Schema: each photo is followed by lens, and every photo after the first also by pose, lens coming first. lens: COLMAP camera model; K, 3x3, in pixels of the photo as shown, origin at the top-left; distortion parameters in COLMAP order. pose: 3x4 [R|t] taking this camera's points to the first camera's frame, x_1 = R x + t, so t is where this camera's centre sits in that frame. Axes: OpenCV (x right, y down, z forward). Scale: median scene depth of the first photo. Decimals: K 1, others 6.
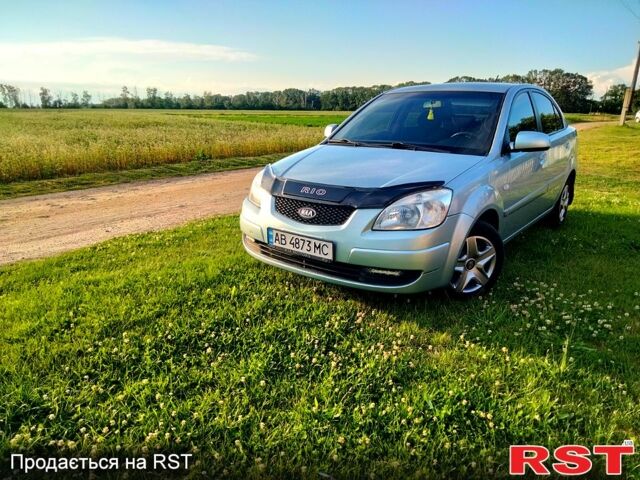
lens RADIAL K [[471.4, 0, 320.0], [0, 471.4, 240.0], [0, 0, 1]] dist [0.007629, -0.001395]
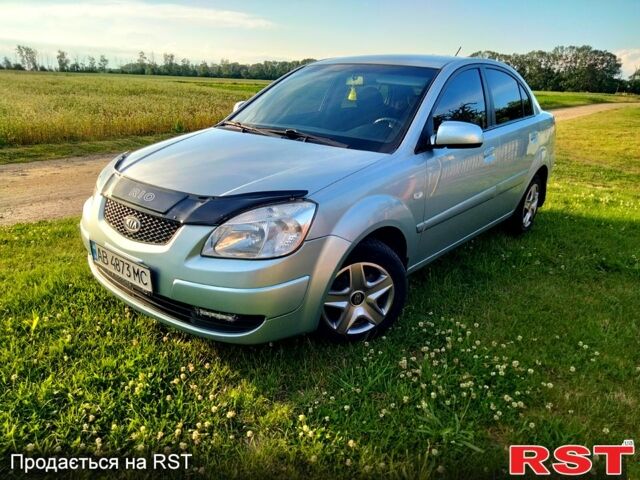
lens RADIAL K [[468.9, 0, 320.0], [0, 468.9, 240.0], [0, 0, 1]] dist [0.011999, 0.001106]
pose [[0.998910, 0.038653, -0.026158, 0.271833], [-0.037120, 0.997697, 0.056765, -0.081269], [0.028292, -0.055732, 0.998045, 0.251414]]
